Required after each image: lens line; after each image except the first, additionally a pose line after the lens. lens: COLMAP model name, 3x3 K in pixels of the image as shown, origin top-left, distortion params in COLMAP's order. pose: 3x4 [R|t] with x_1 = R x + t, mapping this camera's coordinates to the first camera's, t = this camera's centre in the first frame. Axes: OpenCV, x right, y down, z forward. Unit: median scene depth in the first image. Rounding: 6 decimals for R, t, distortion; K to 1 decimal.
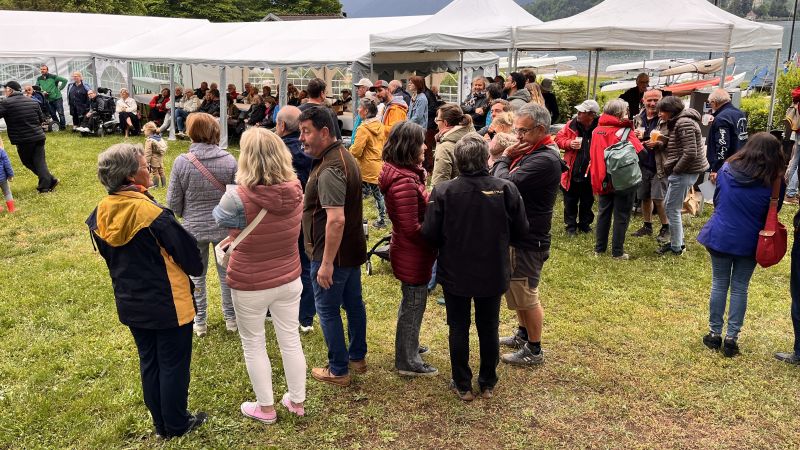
lens RADIAL K [[626.2, 0, 403.8], [0, 626.2, 219.1], [0, 0, 1]] dist [0.060958, -0.091482]
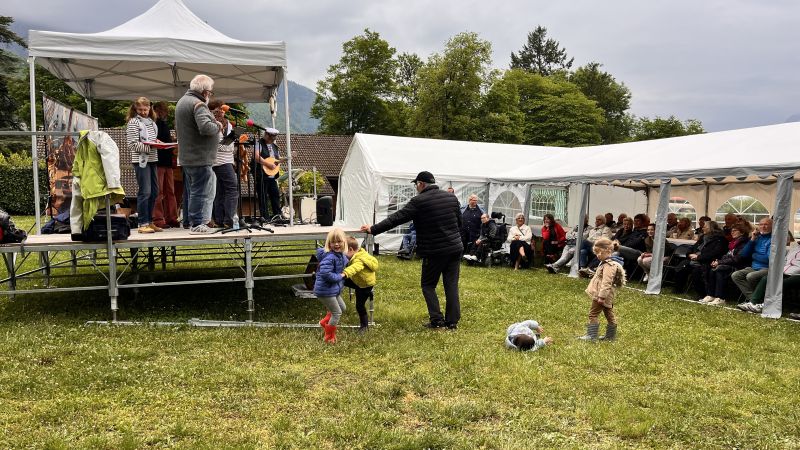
lens RADIAL K [[626.2, 0, 403.8], [0, 626.2, 219.1], [0, 0, 1]] dist [0.060958, -0.091482]
pose [[0.857994, 0.038110, -0.512244, -0.141926], [-0.159548, 0.967690, -0.195244, -0.008263], [0.488252, 0.249246, 0.836353, 0.212323]]
